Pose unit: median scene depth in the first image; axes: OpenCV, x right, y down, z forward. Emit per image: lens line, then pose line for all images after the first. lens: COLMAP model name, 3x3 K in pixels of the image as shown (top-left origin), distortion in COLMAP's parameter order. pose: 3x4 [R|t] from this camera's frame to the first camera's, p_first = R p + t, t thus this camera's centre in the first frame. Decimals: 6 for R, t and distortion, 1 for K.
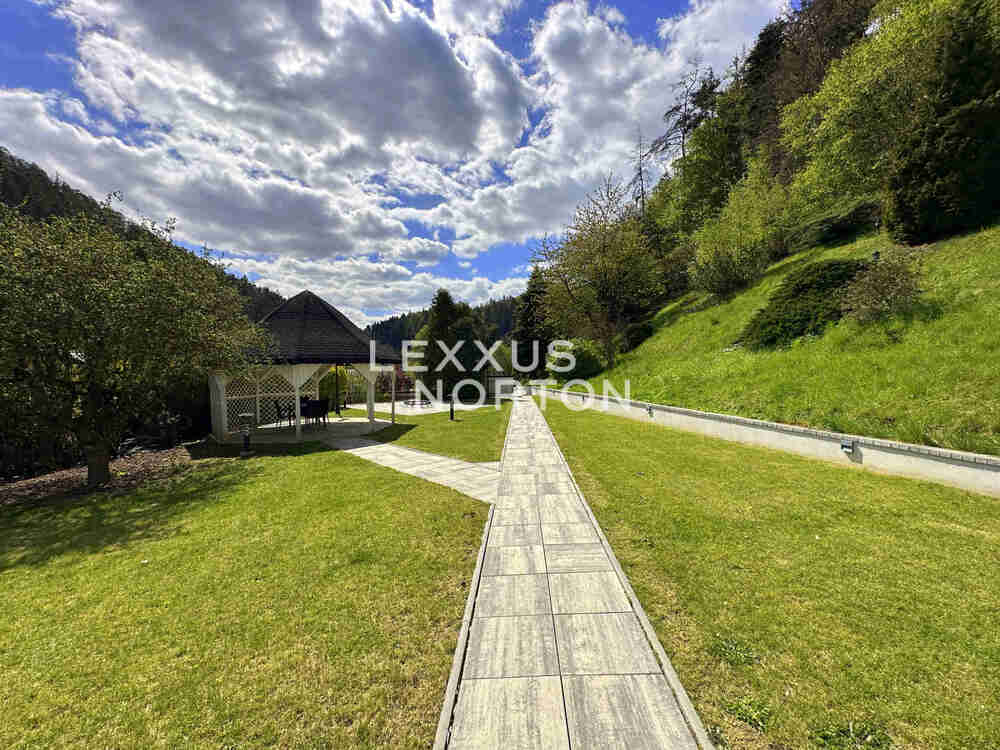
lens RADIAL K [[400.4, 0, 502.7], [0, 400.4, 373.7], [0, 0, 1]] dist [0.000461, 0.000438]
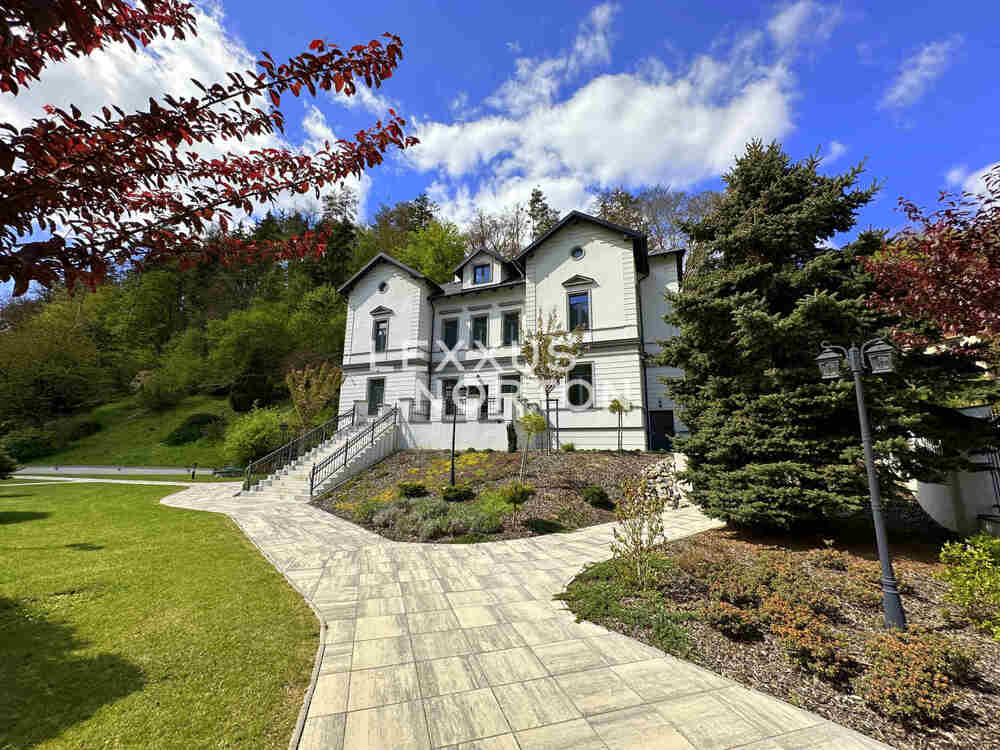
lens RADIAL K [[400.4, 0, 502.3], [0, 400.4, 375.7], [0, 0, 1]] dist [0.000461, 0.000438]
pose [[0.319088, 0.195747, 0.927290, -1.114722], [-0.016303, 0.979426, -0.201143, -0.014439], [-0.947585, 0.049064, 0.315715, -1.779432]]
